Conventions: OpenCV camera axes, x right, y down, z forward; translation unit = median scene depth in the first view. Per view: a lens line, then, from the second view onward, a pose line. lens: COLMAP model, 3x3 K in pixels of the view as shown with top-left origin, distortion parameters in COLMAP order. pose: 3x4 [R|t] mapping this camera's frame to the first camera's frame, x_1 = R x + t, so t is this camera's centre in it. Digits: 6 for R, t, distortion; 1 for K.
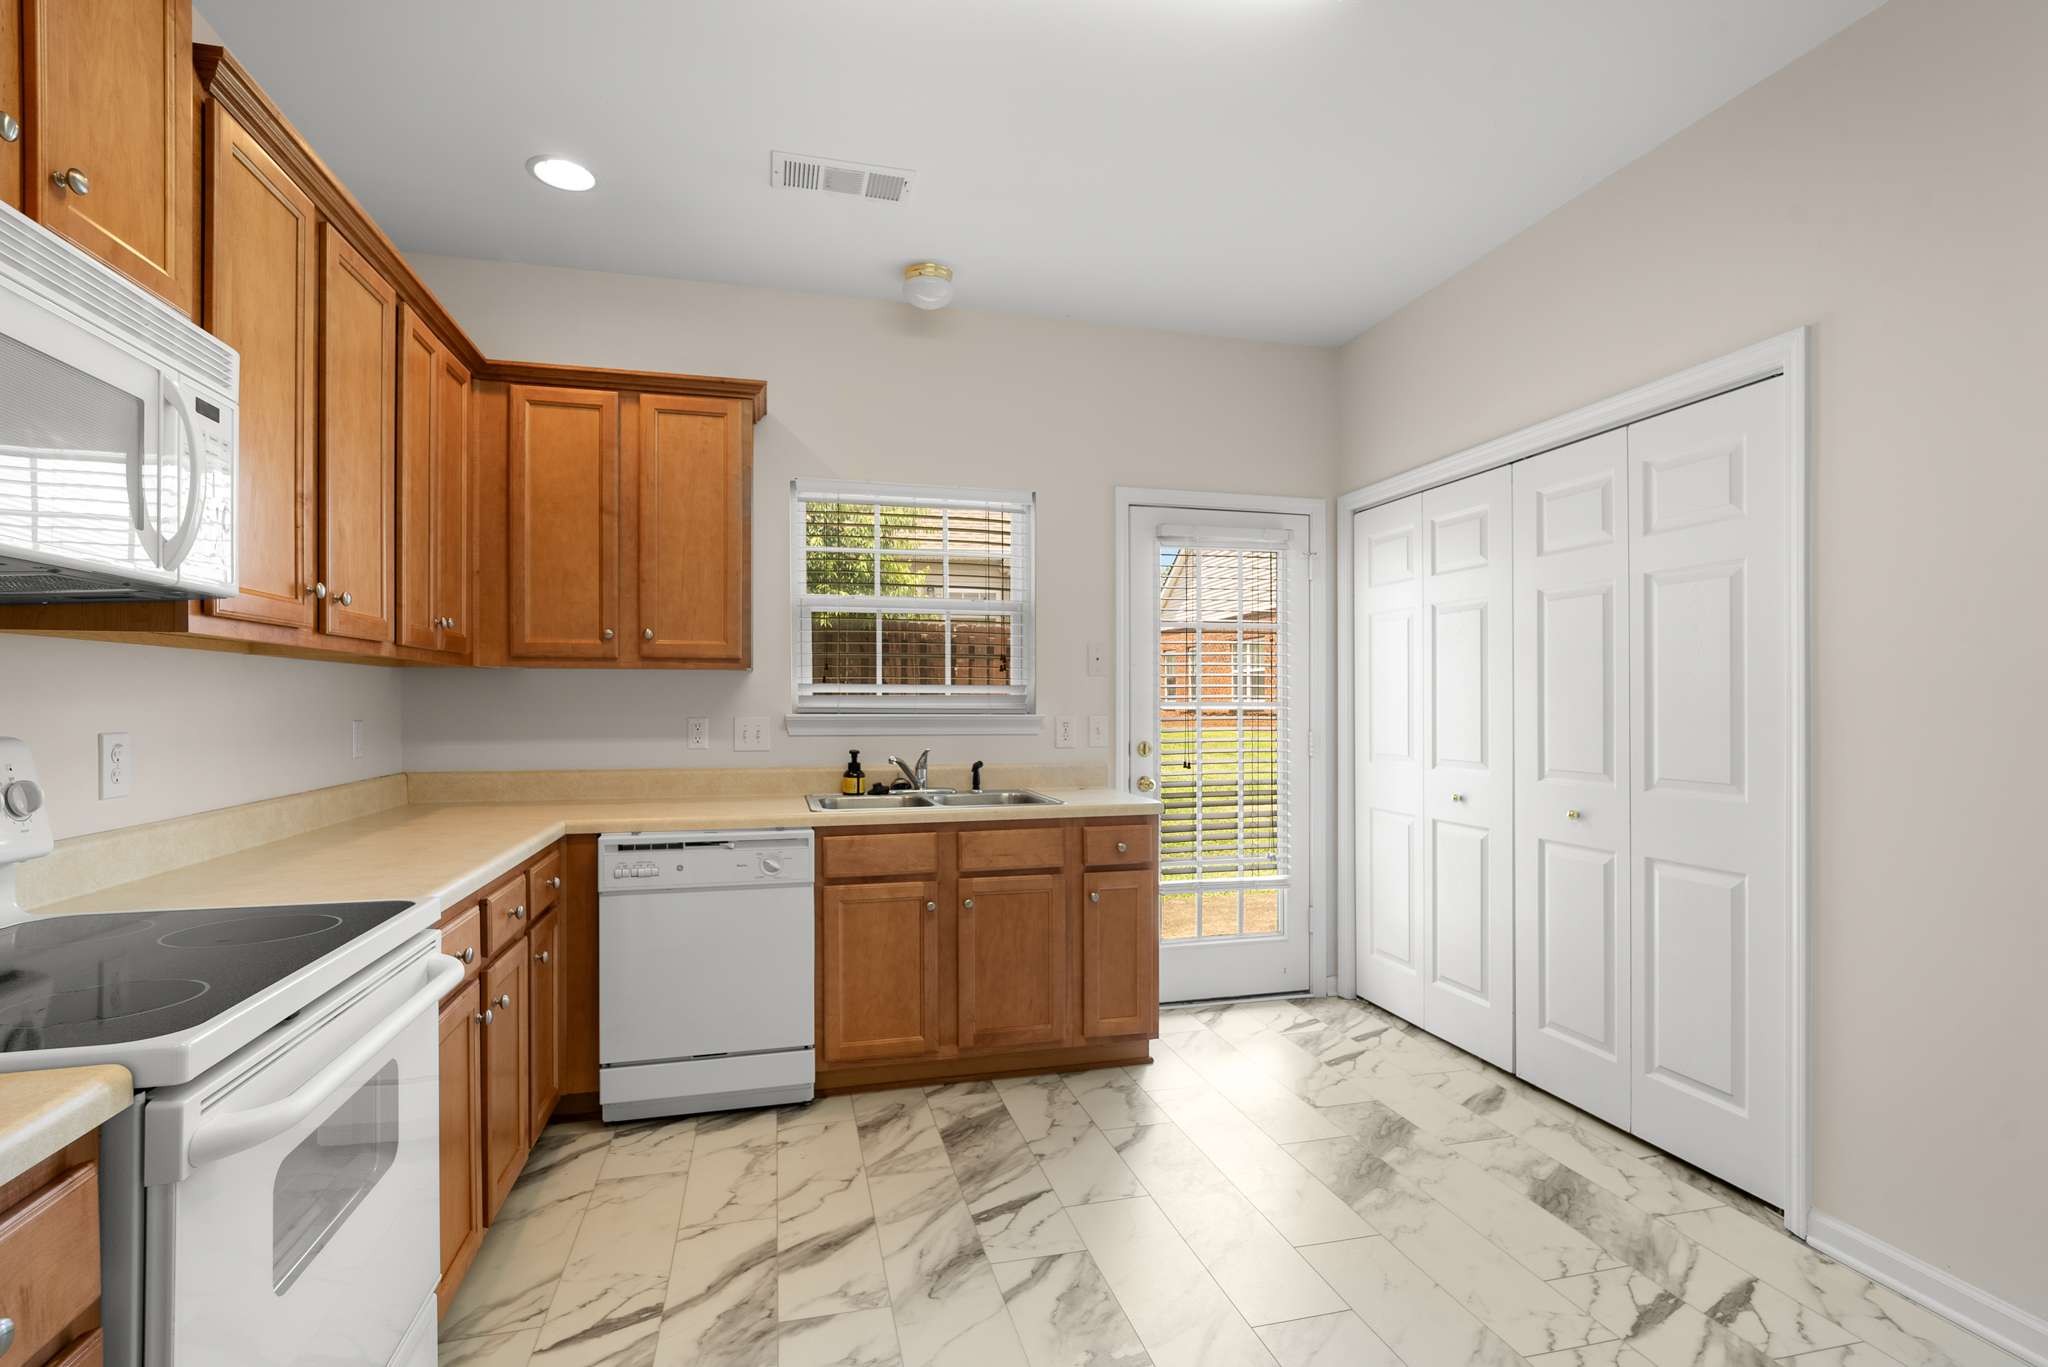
lens RADIAL K [[978.9, 0, 1027.1], [0, 978.9, 699.3], [0, 0, 1]] dist [-0.017136, 0.008956]
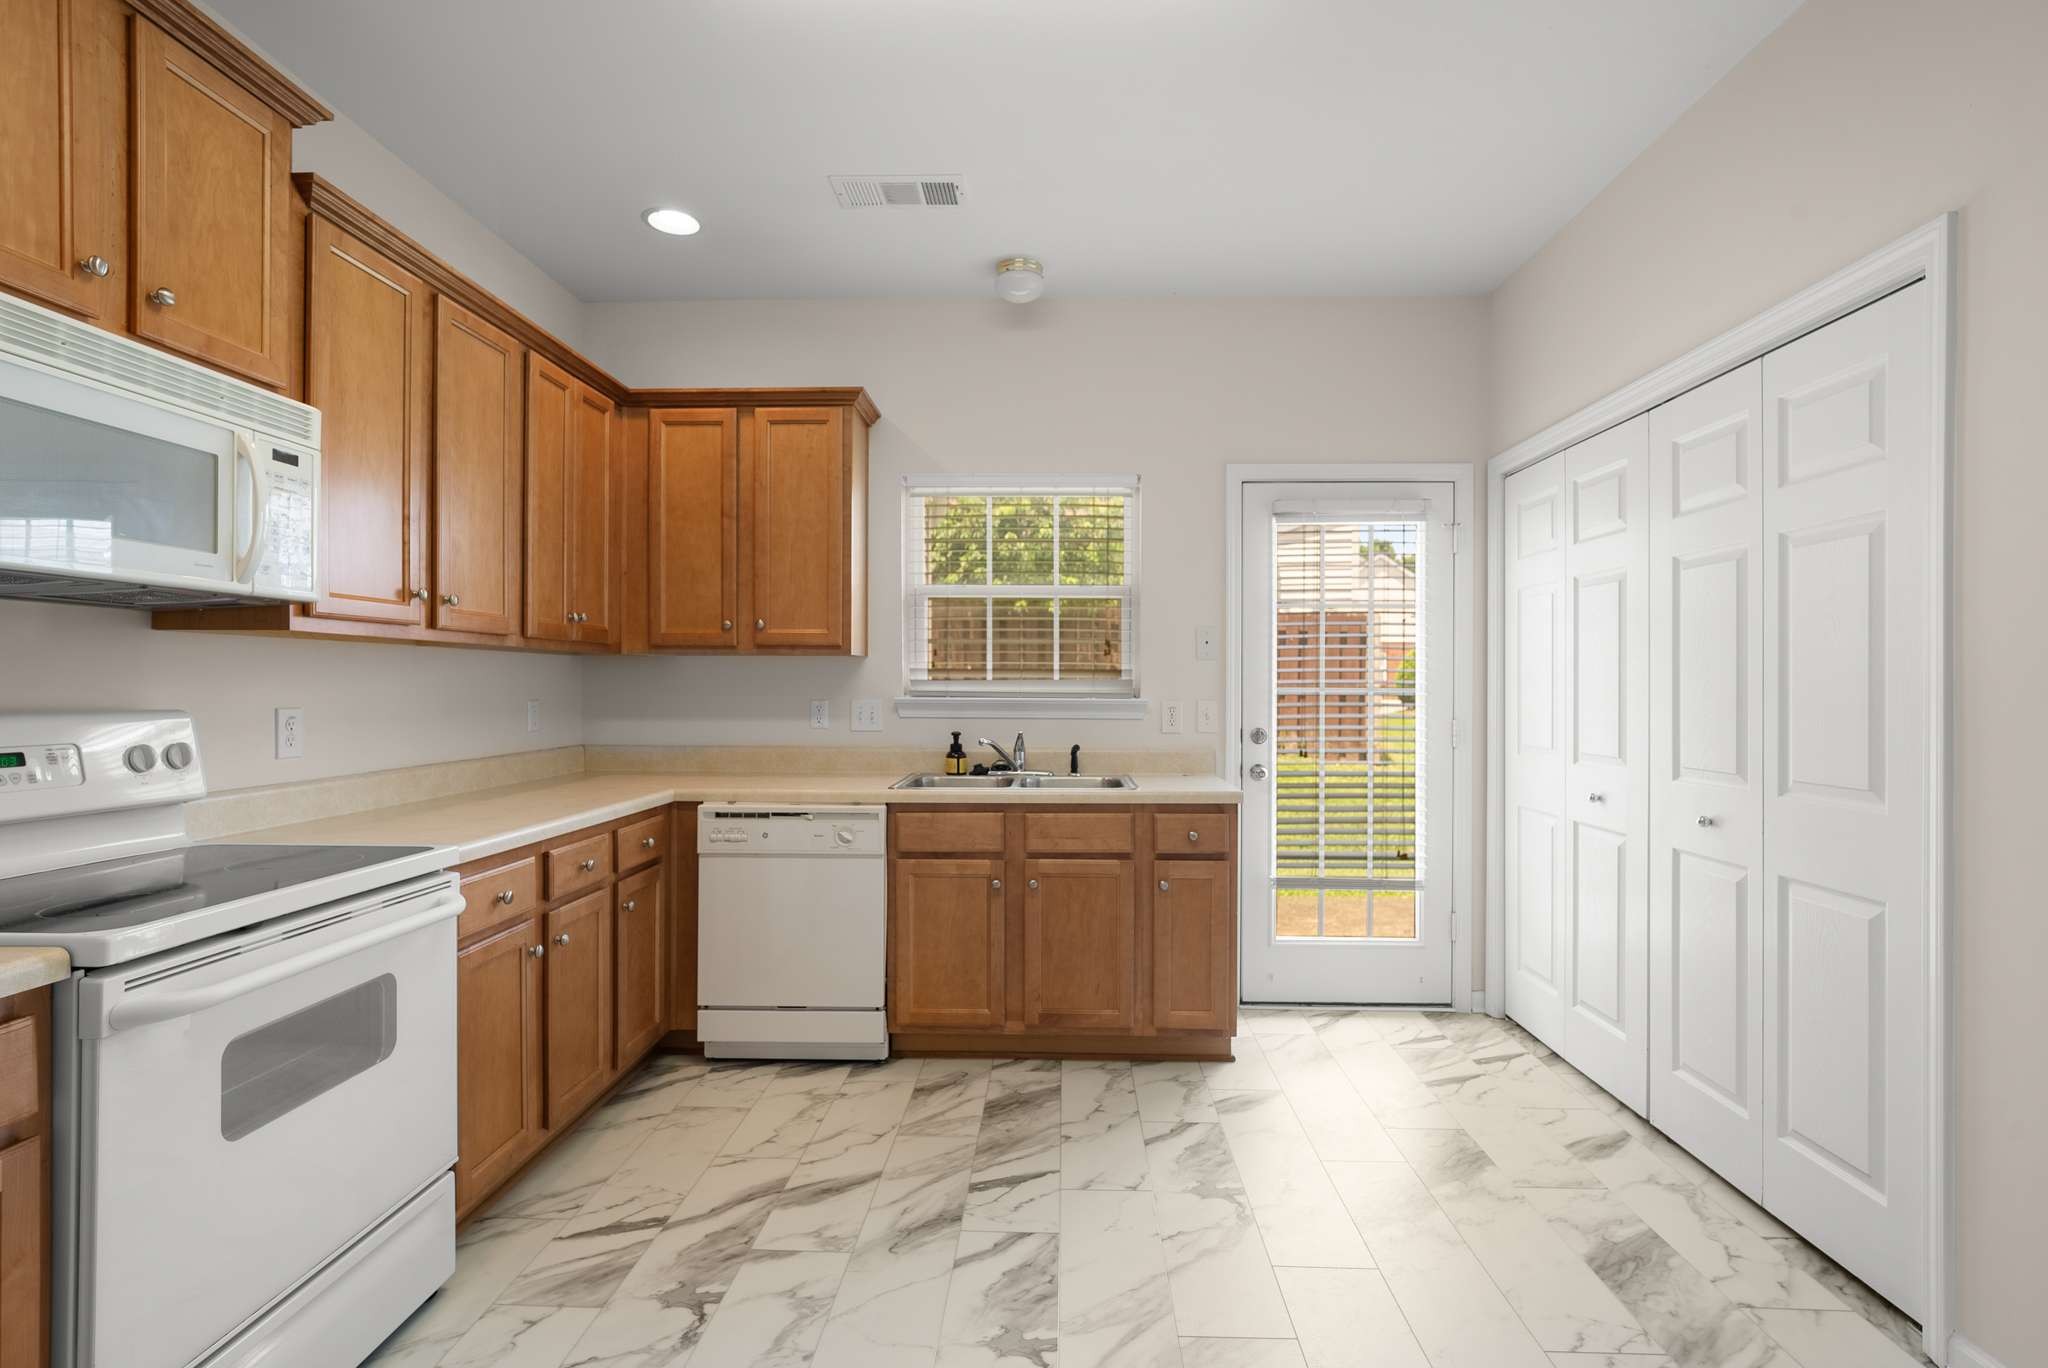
lens RADIAL K [[980.1, 0, 1028.6], [0, 980.1, 684.6], [0, 0, 1]] dist [-0.016775, 0.009382]
pose [[0.958535, 0.002348, -0.284965, 0.234770], [-0.002044, 0.999997, 0.001363, -0.000314], [0.284967, -0.000724, 0.958537, 0.021626]]
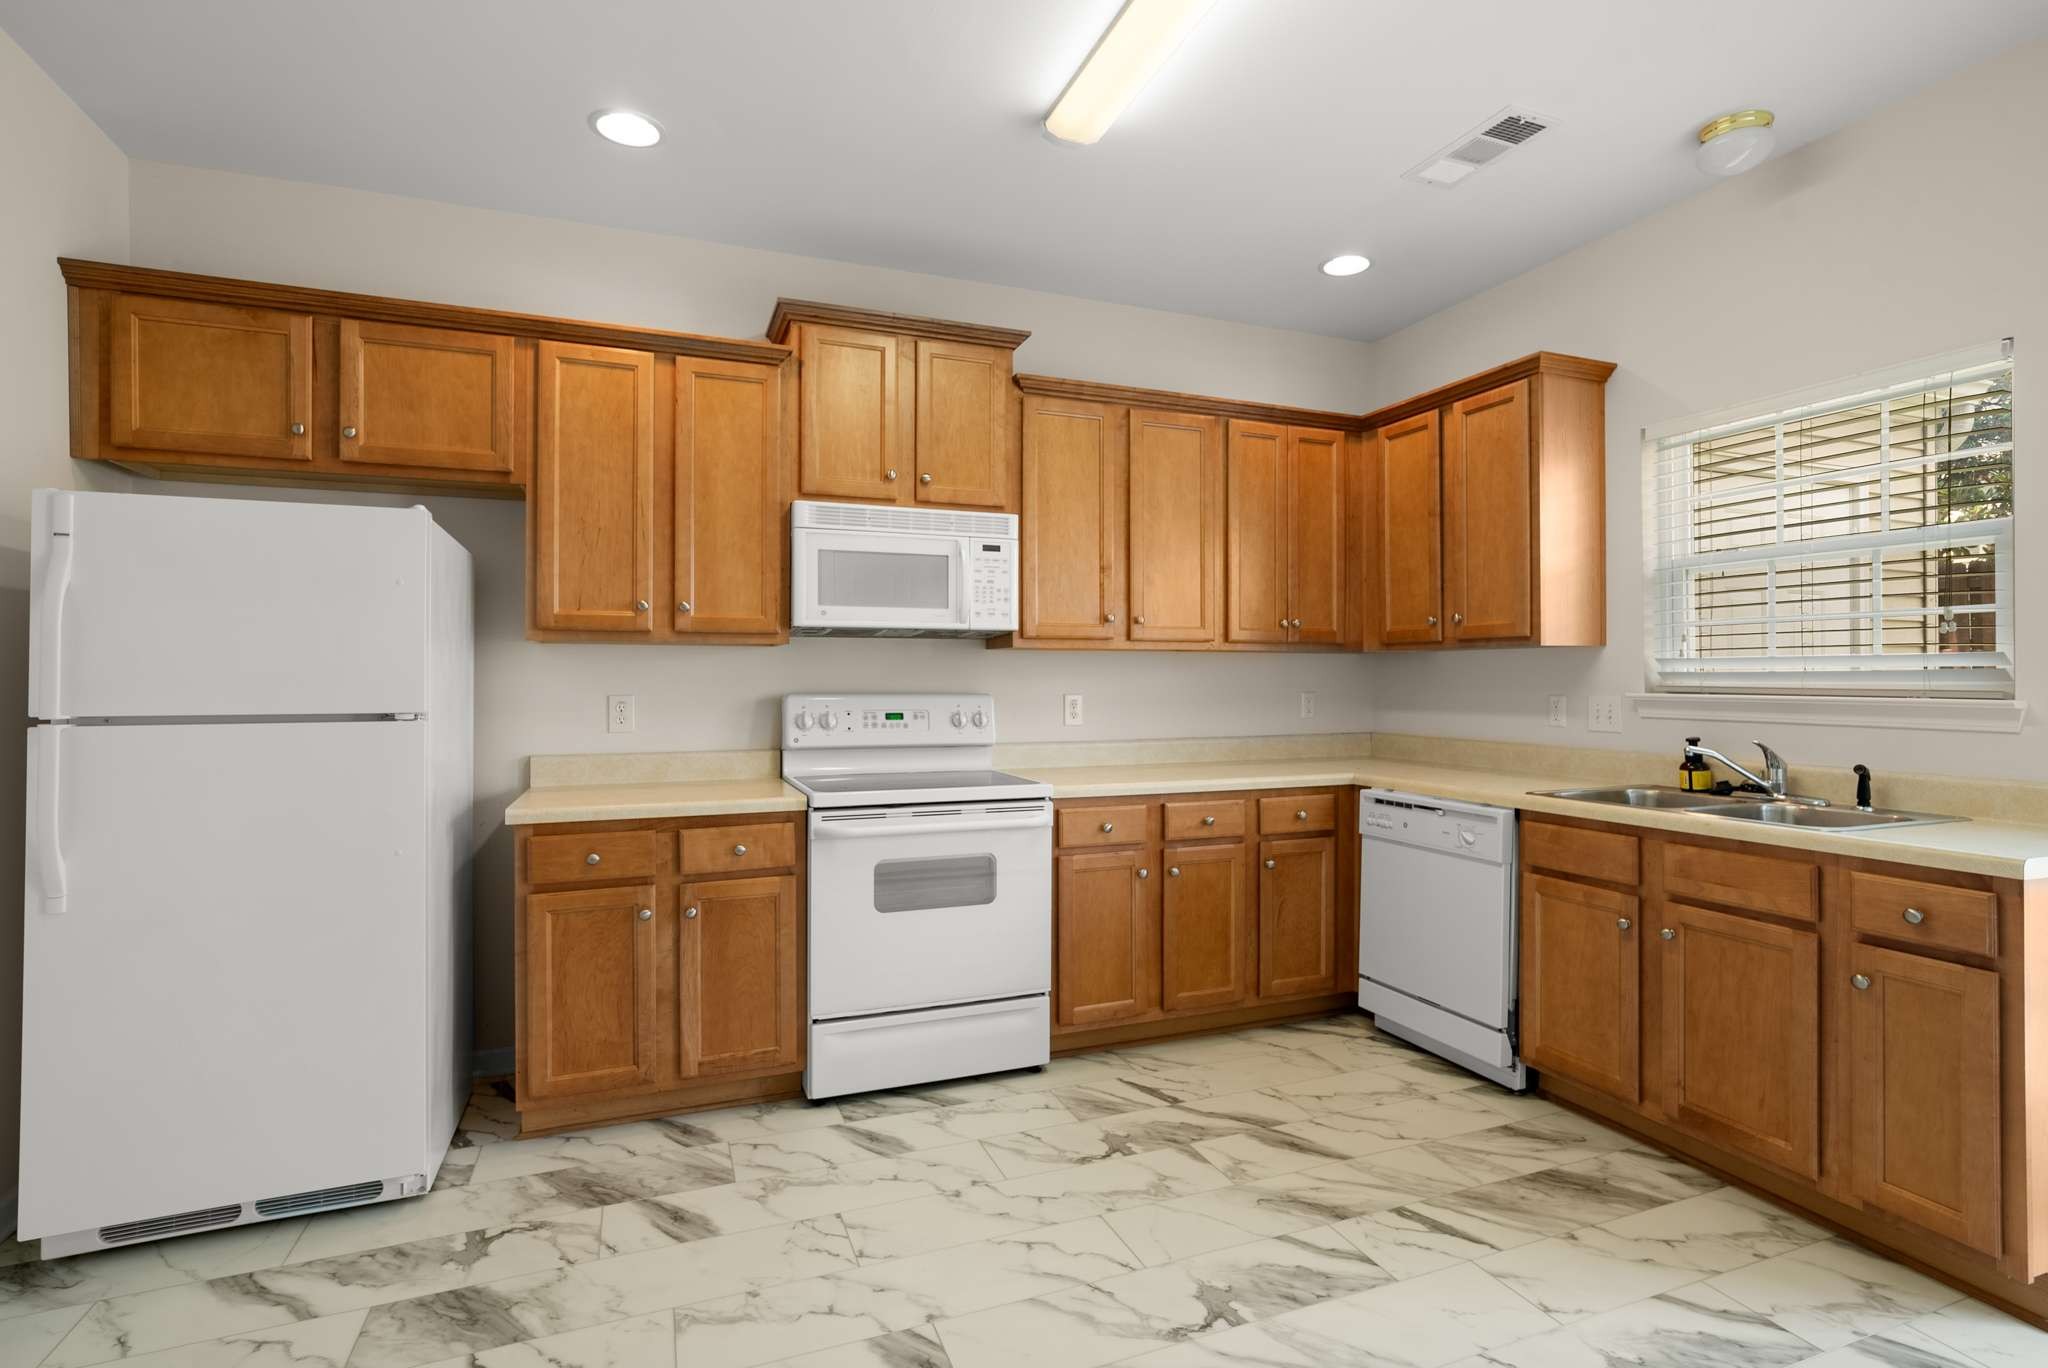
lens RADIAL K [[974.7, 0, 1027.5], [0, 974.7, 667.9], [0, 0, 1]] dist [-0.016675, 0.008282]
pose [[0.121169, -0.010761, -0.992574, 0.686899], [0.002720, 0.999941, -0.010509, -0.000213], [0.992628, -0.001427, 0.121191, 0.405581]]
